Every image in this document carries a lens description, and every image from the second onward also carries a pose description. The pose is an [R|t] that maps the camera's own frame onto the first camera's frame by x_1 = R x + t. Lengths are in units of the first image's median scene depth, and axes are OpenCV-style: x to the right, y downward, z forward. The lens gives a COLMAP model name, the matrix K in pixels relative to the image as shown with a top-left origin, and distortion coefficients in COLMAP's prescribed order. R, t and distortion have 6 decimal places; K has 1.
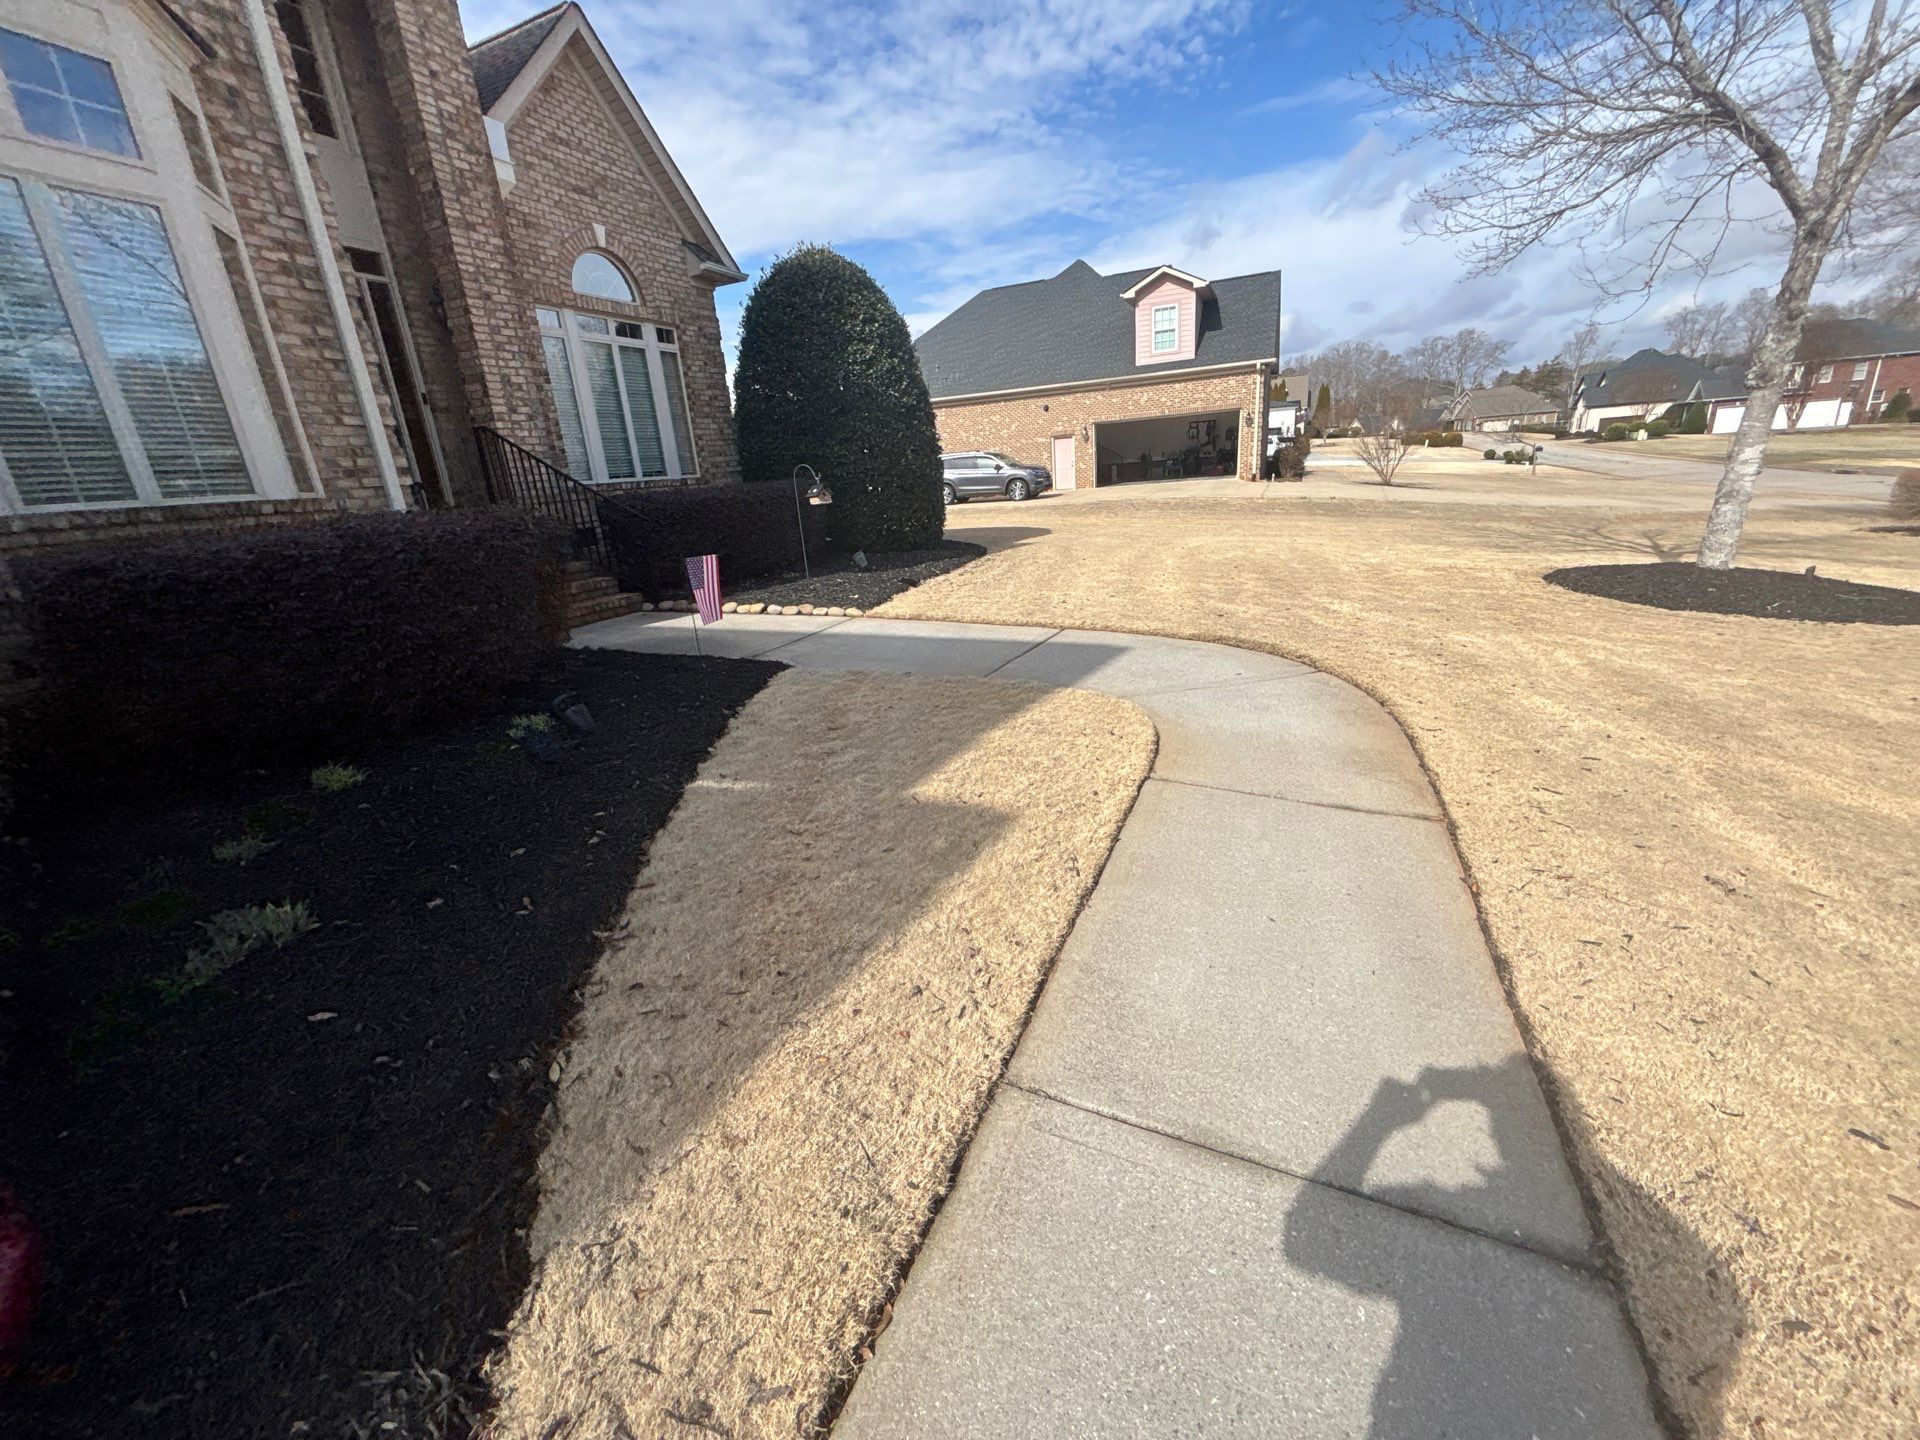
lens RADIAL K [[792.0, 0, 960.0], [0, 792.0, 720.0], [0, 0, 1]] dist [-0.008586, 0.005819]
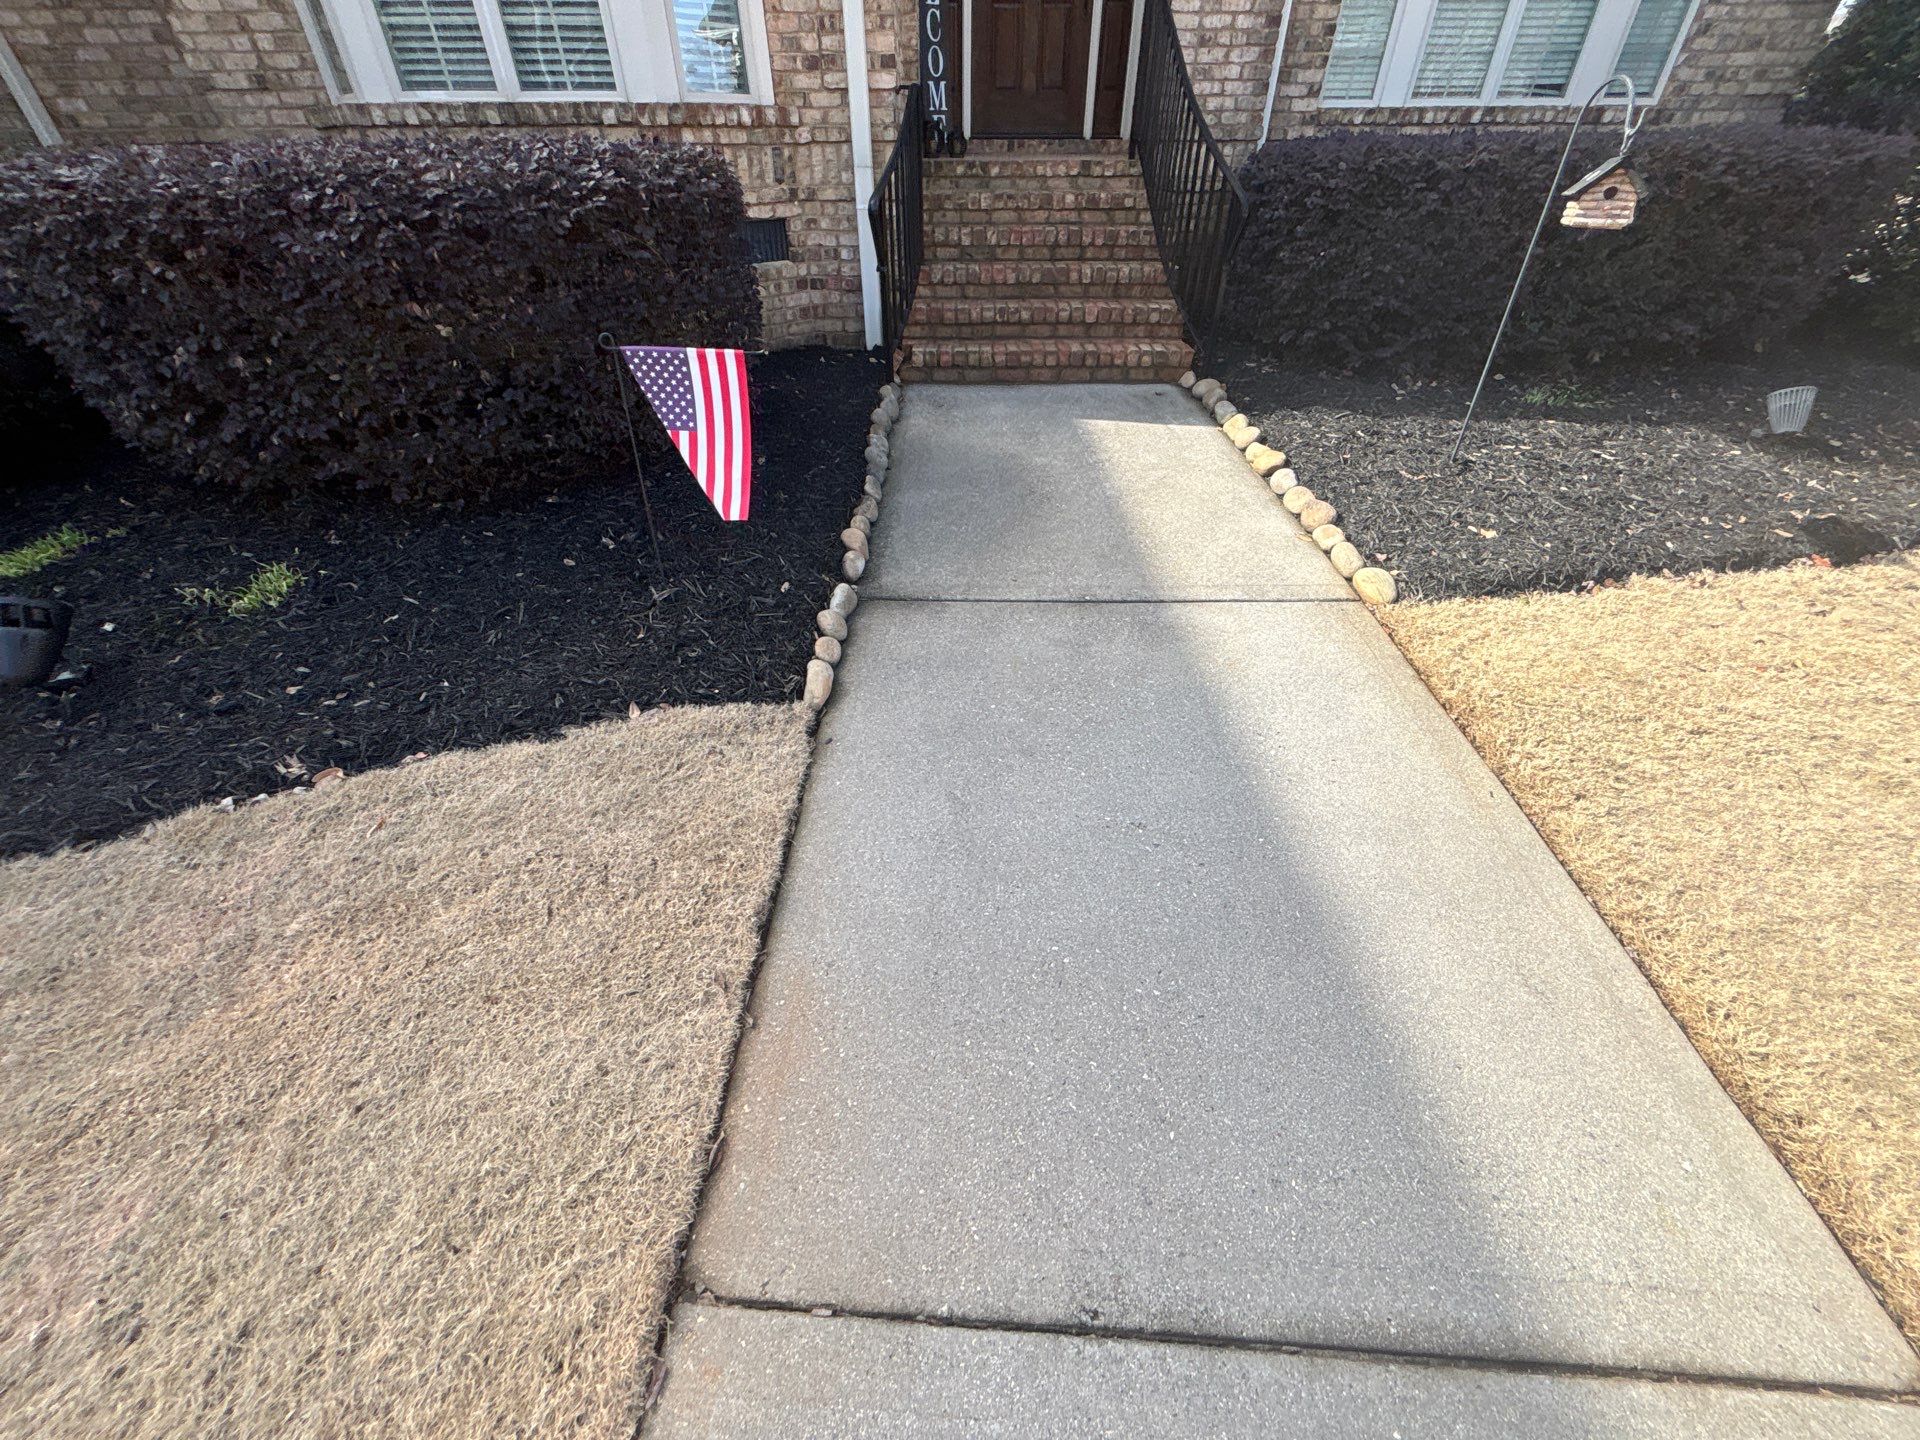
lens RADIAL K [[761.4, 0, 960.0], [0, 761.4, 720.0], [0, 0, 1]] dist [0.001953, 0.000449]
pose [[0.390479, 0.622102, -0.678613, 0.087608], [-0.307184, 0.782932, 0.540977, -0.264334], [0.867850, -0.002781, 0.496818, 0.783165]]
